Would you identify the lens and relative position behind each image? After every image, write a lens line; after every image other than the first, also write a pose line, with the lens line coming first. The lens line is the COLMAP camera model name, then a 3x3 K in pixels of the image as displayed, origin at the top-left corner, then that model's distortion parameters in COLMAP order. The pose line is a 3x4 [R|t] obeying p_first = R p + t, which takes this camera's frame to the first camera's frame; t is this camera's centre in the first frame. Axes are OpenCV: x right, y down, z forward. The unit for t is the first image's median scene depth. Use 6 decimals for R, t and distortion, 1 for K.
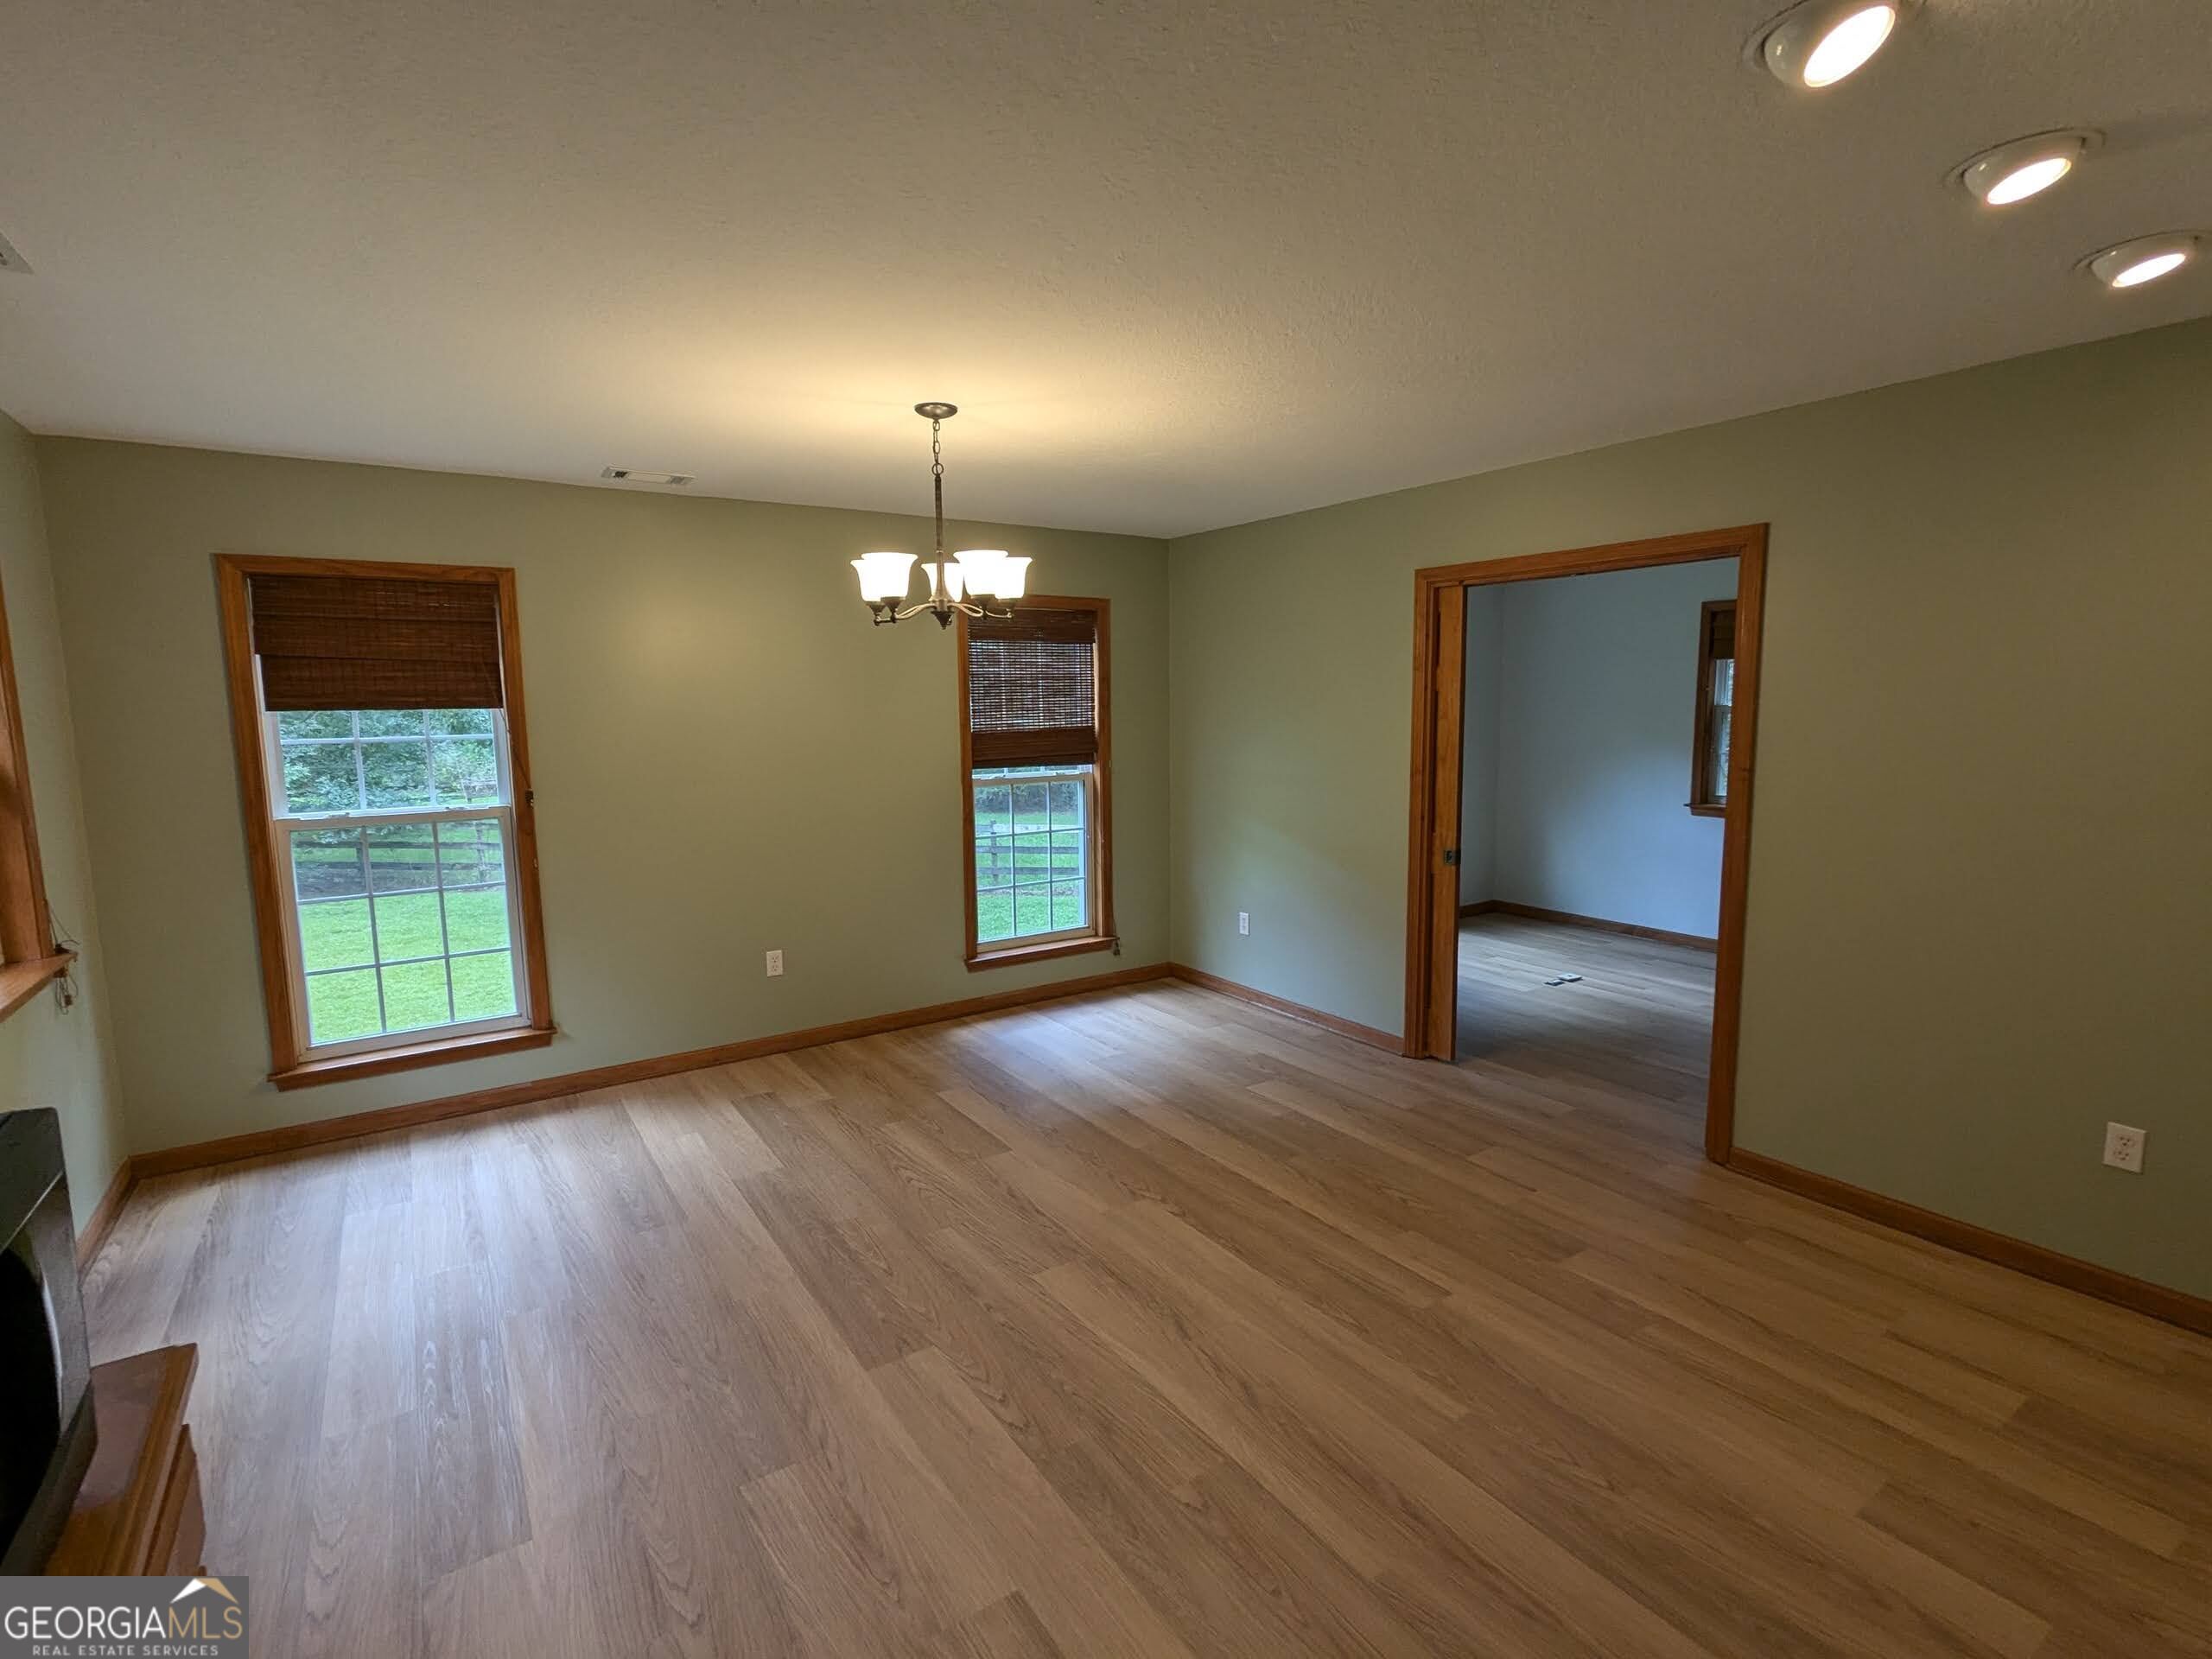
lens RADIAL K [[1051.9, 0, 1103.3], [0, 1051.9, 826.5], [0, 0, 1]] dist [0.001581, -0.000054]
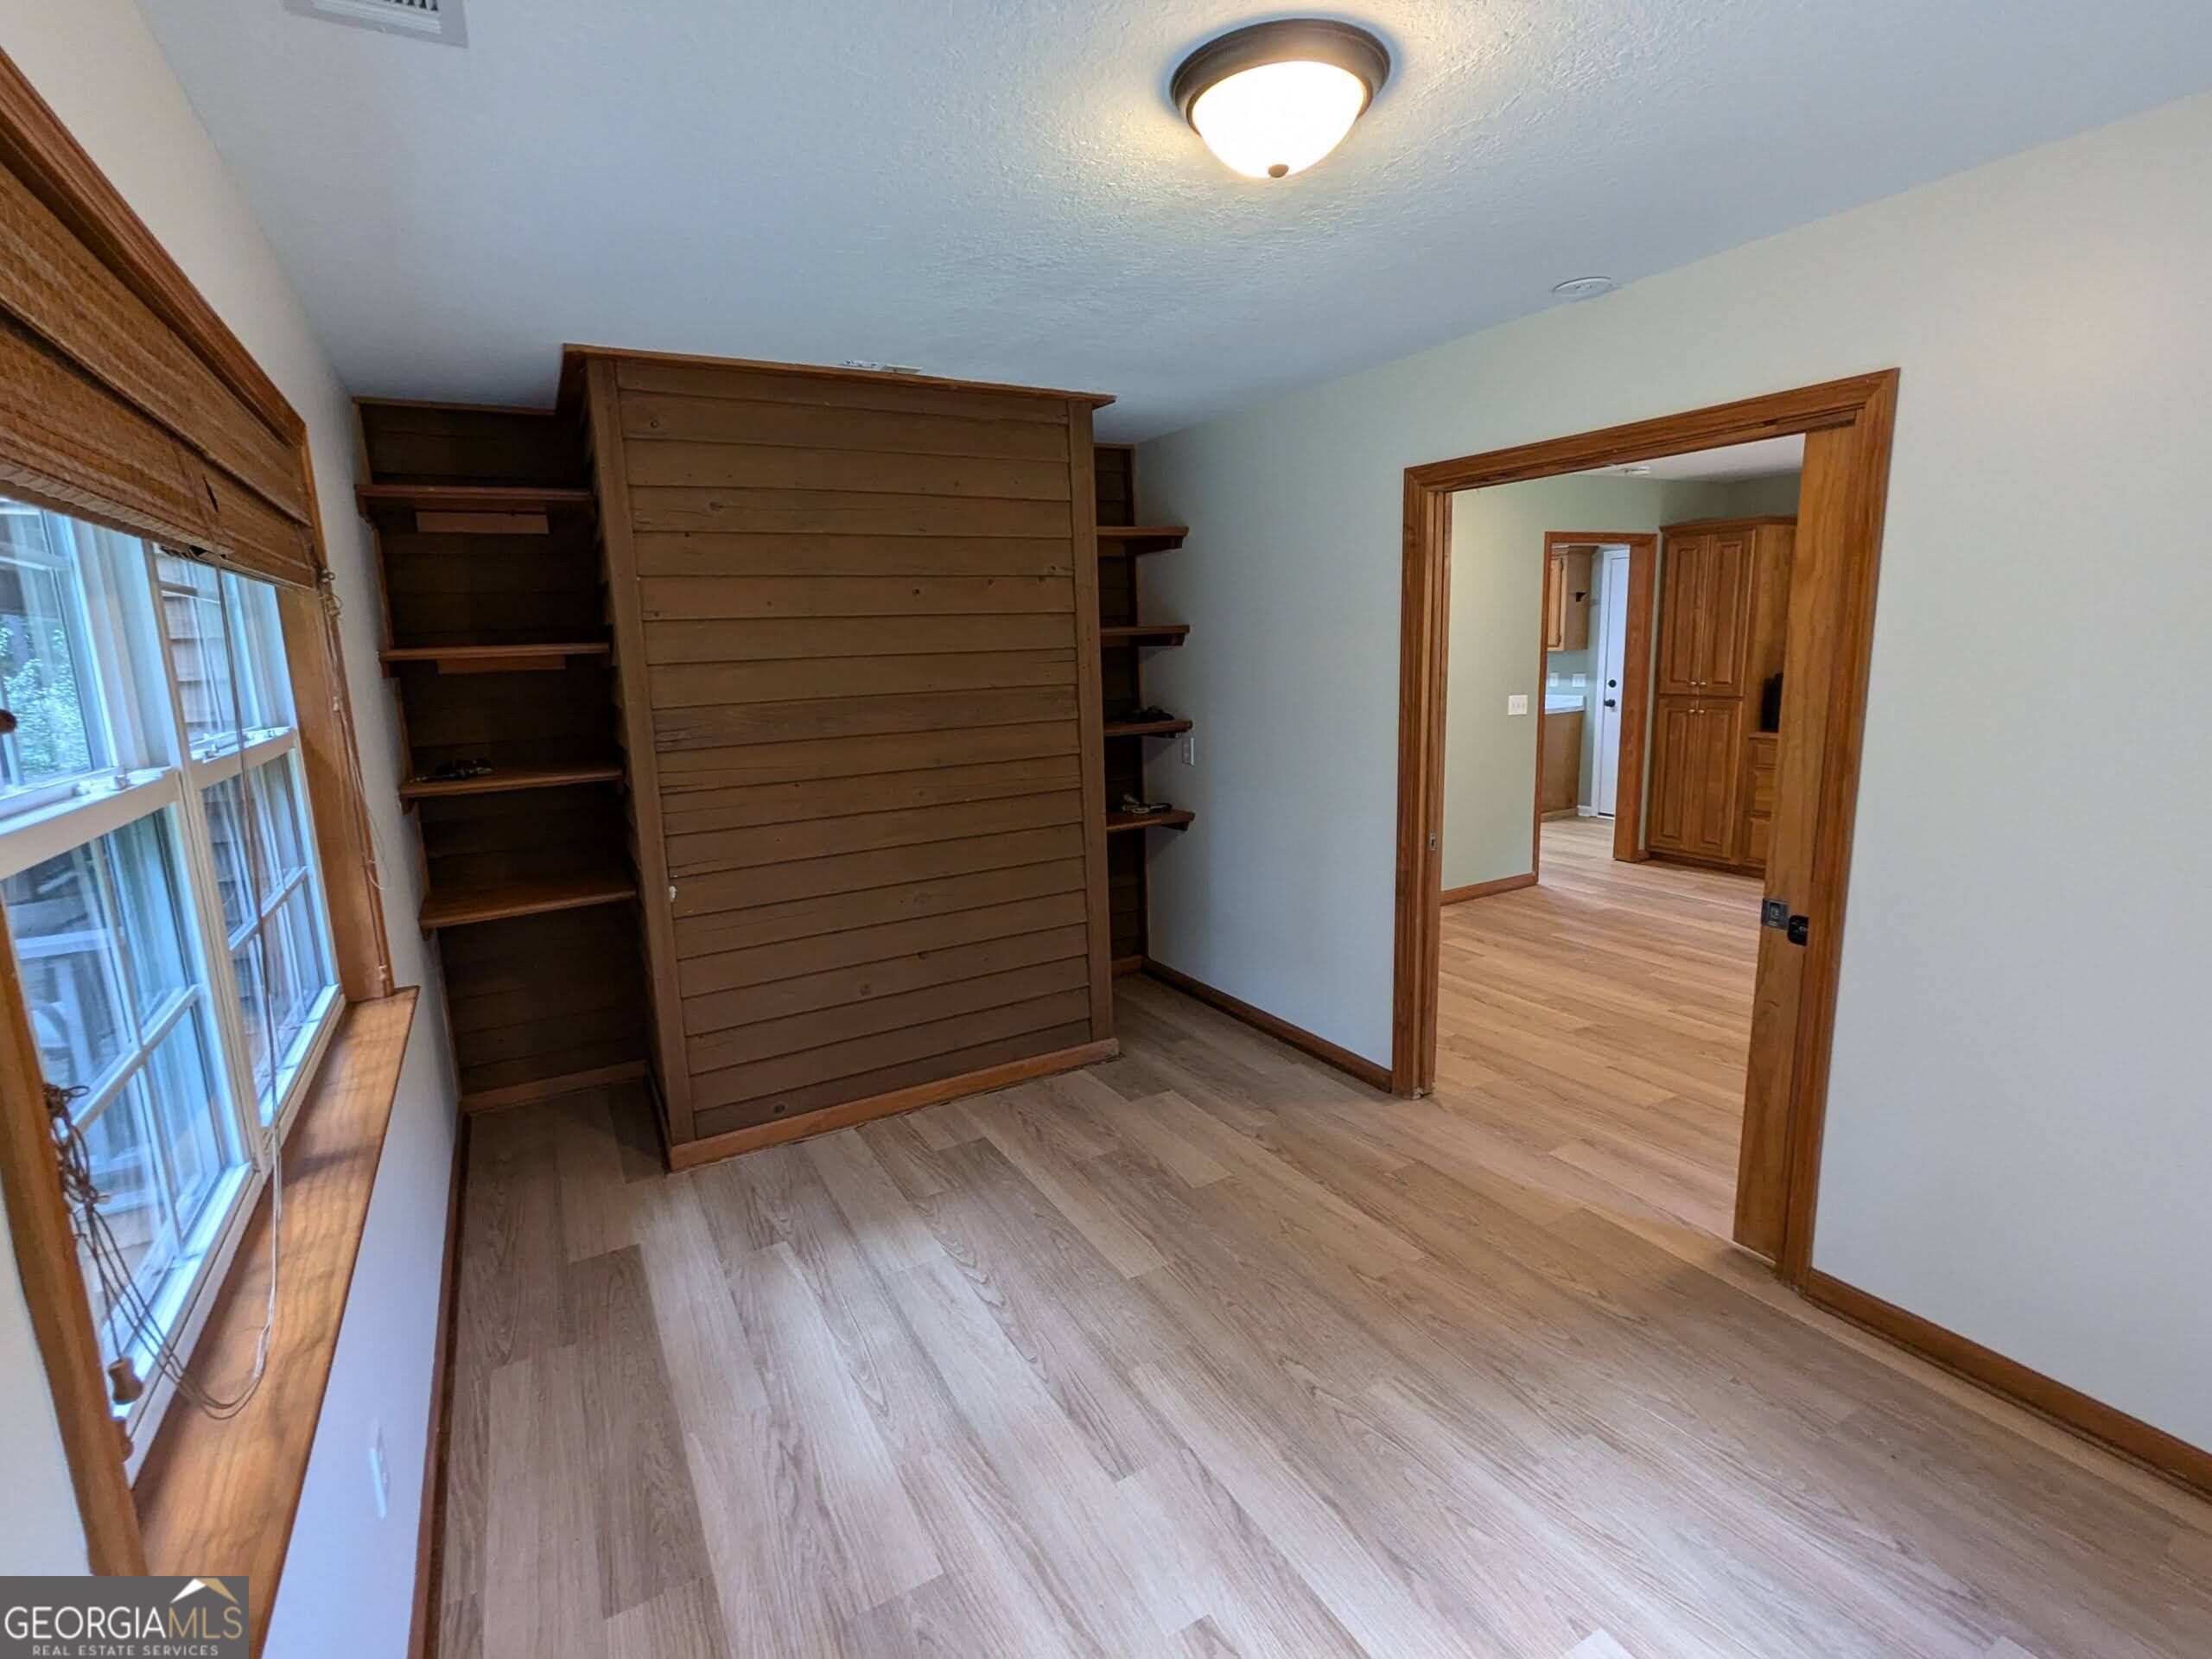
lens RADIAL K [[1051.9, 0, 1103.5], [0, 1051.9, 825.9], [0, 0, 1]] dist [0.001581, -0.000054]
pose [[-0.995848, 0.030253, 0.085856, 0.923445], [0.054575, 0.953280, 0.297116, -0.295508], [-0.072856, 0.300568, -0.950974, 2.226546]]
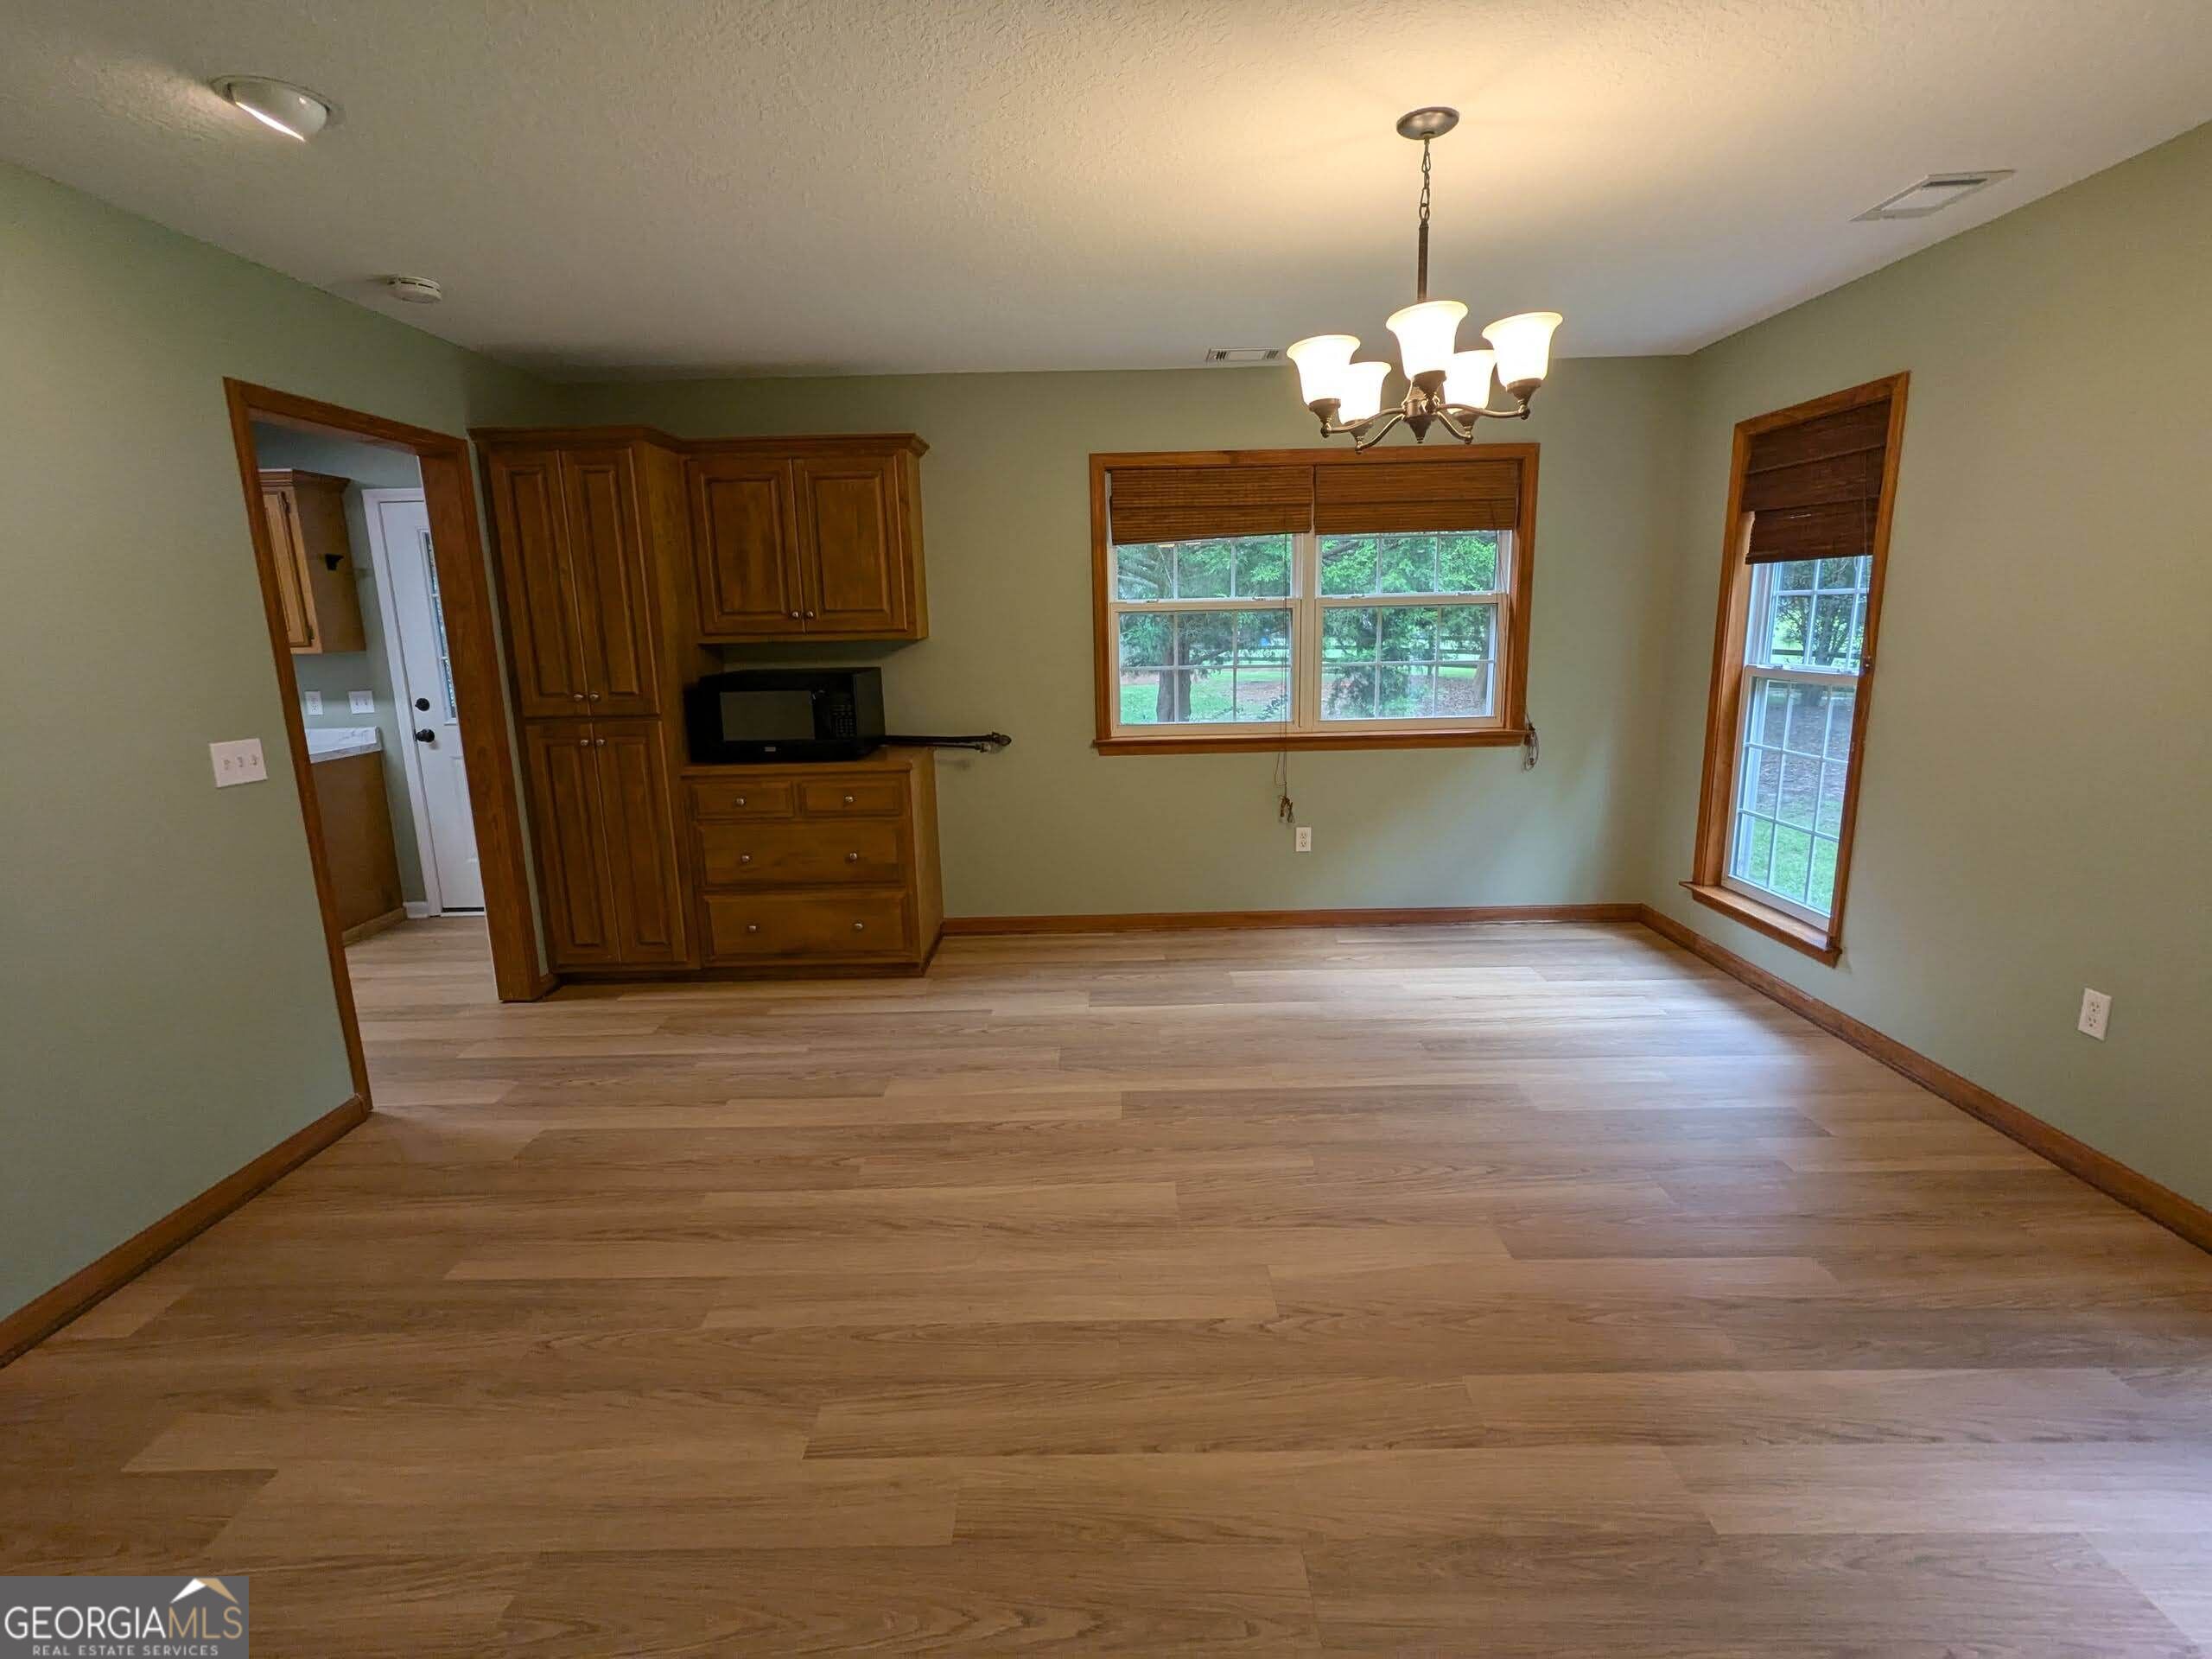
lens RADIAL K [[1051.9, 0, 1104.8], [0, 1051.9, 829.9], [0, 0, 1]] dist [0.001581, -0.000054]
pose [[-0.566712, 0.190215, -0.801658, 0.614751], [-0.069025, 0.958604, 0.276250, -0.119662], [0.821019, 0.211889, -0.530123, 1.286997]]
